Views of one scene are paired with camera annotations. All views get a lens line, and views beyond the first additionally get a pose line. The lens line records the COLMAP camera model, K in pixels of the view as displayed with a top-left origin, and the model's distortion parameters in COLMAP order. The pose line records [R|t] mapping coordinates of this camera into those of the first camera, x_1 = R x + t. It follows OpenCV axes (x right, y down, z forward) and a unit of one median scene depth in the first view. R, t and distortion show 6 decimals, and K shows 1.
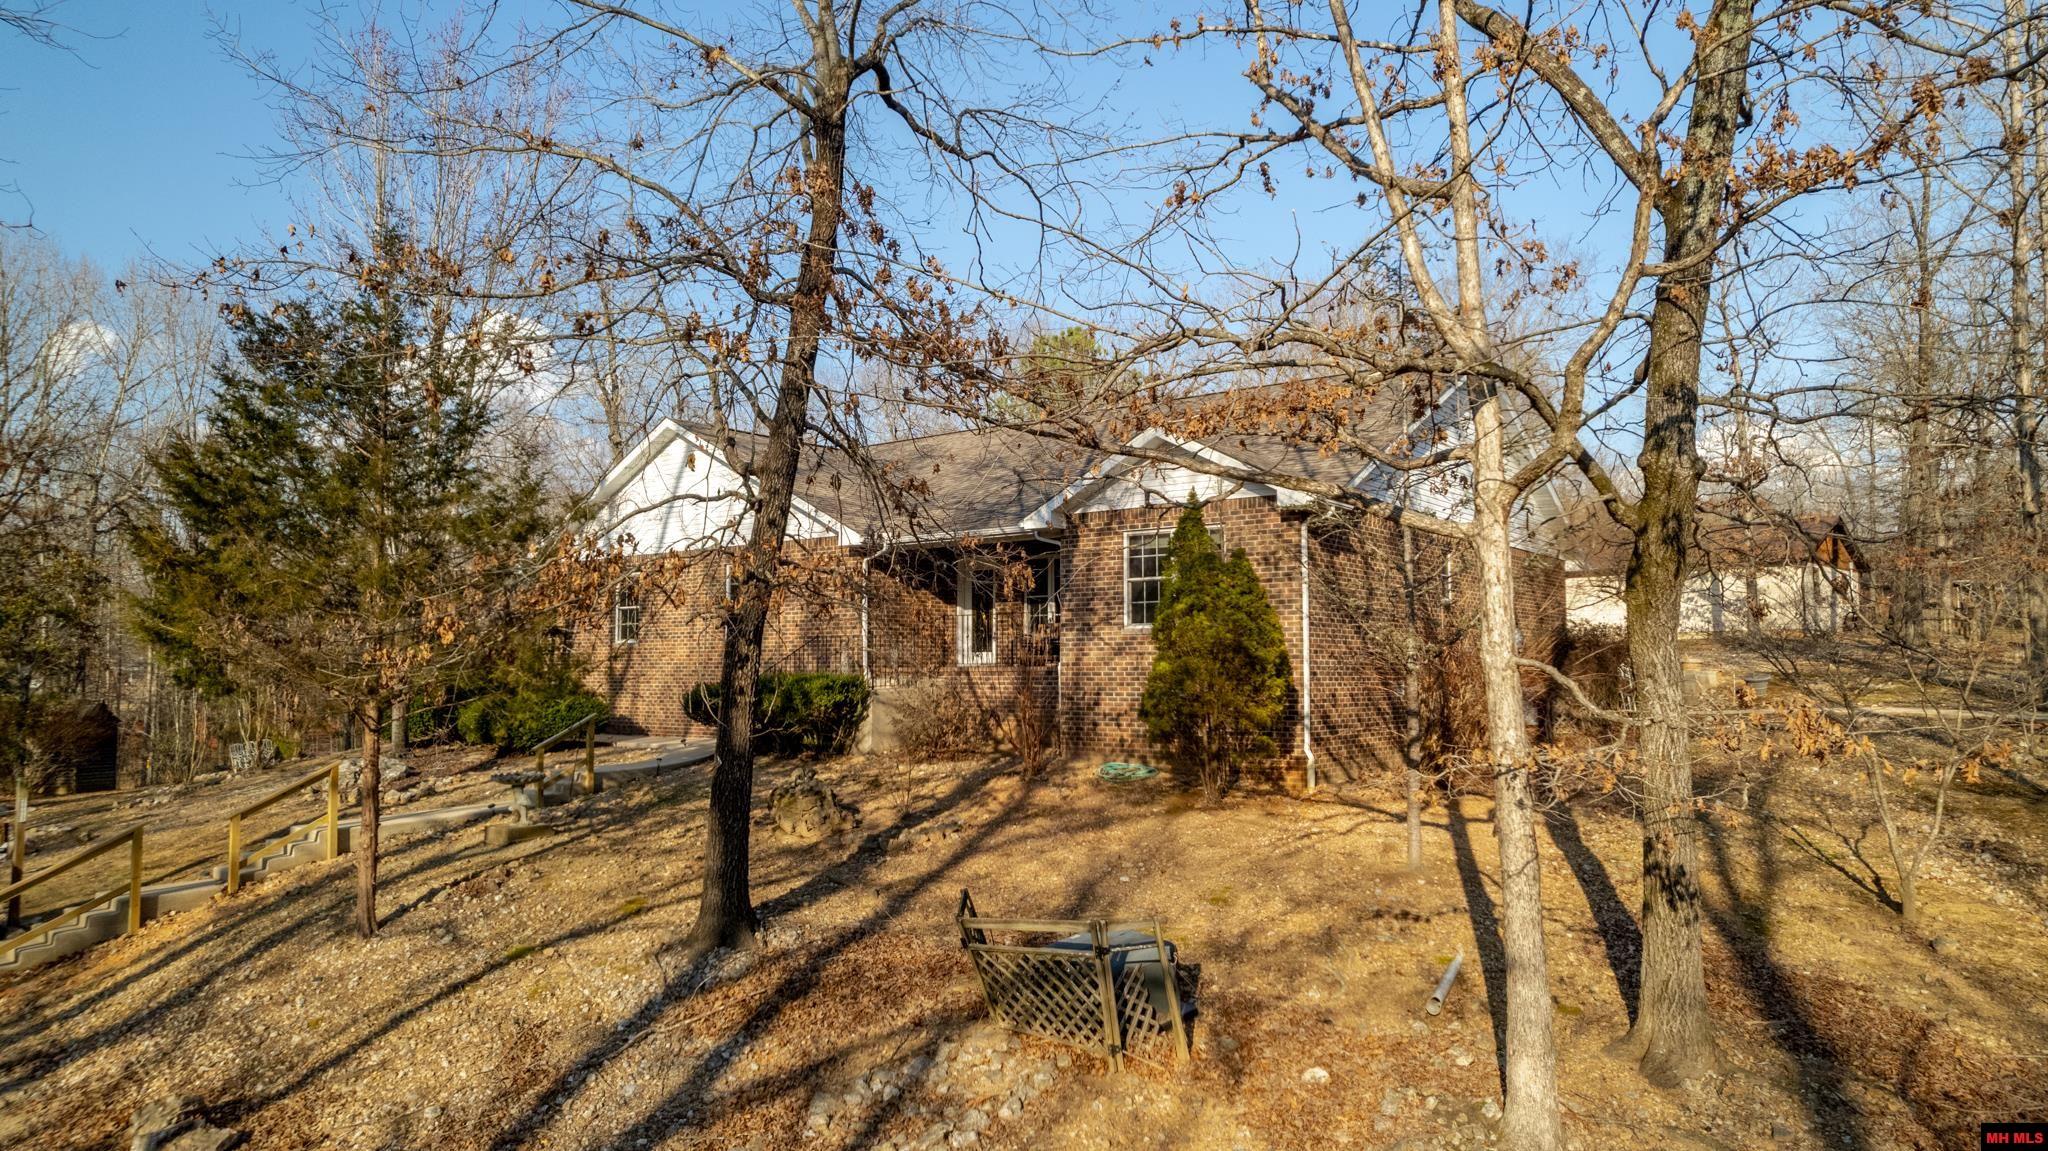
lens RADIAL K [[1312.3, 0, 1020.7], [0, 1312.3, 573.9], [0, 0, 1]] dist [-0.069365, 0.073906]
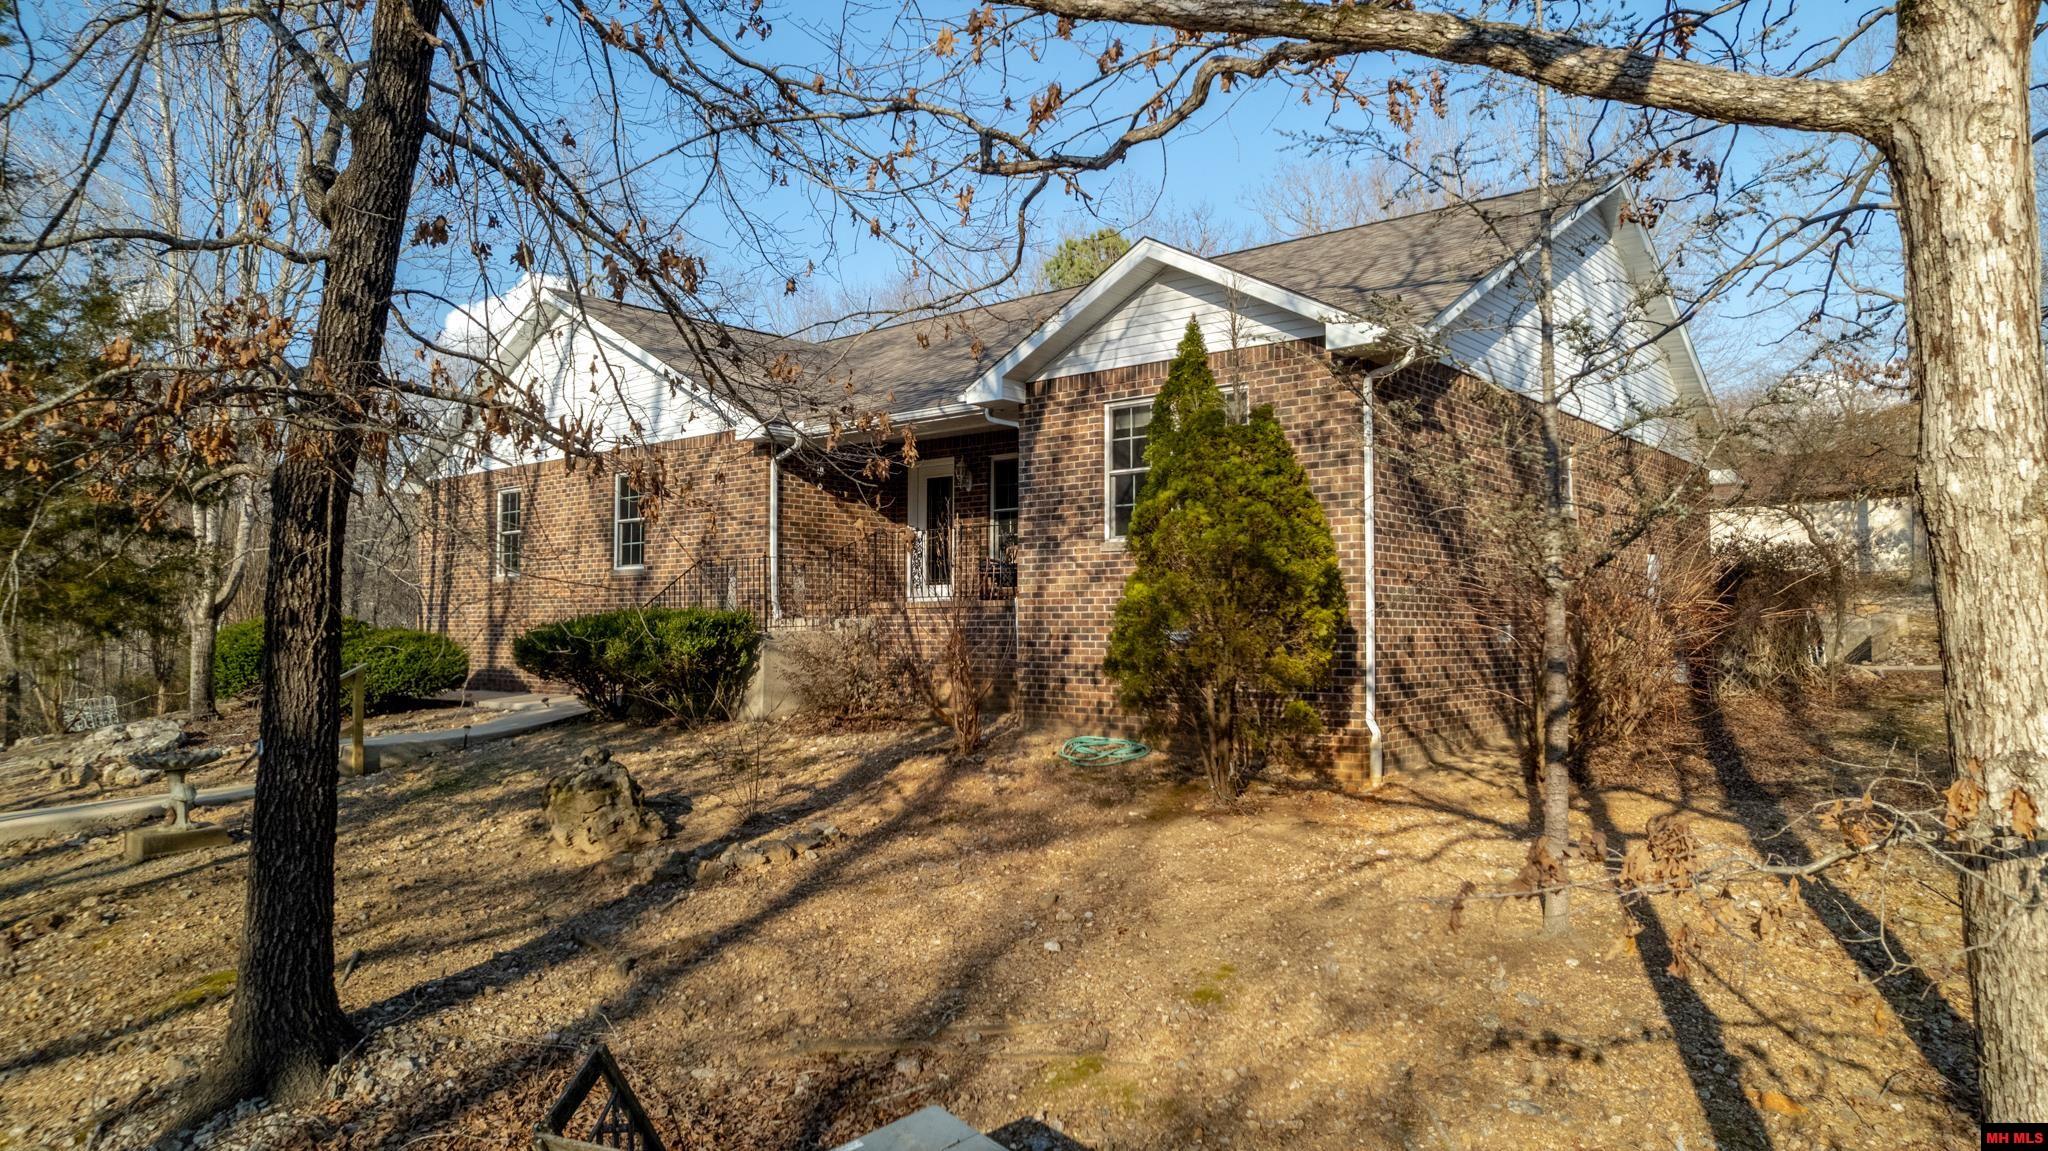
lens RADIAL K [[1312.3, 0, 1022.2], [0, 1312.3, 581.0], [0, 0, 1]] dist [-0.069365, 0.073906]
pose [[0.998935, -0.000566, -0.046131, 0.074047], [0.002406, 0.999203, 0.039844, 0.037032], [0.046072, -0.039912, 0.998140, 0.335029]]
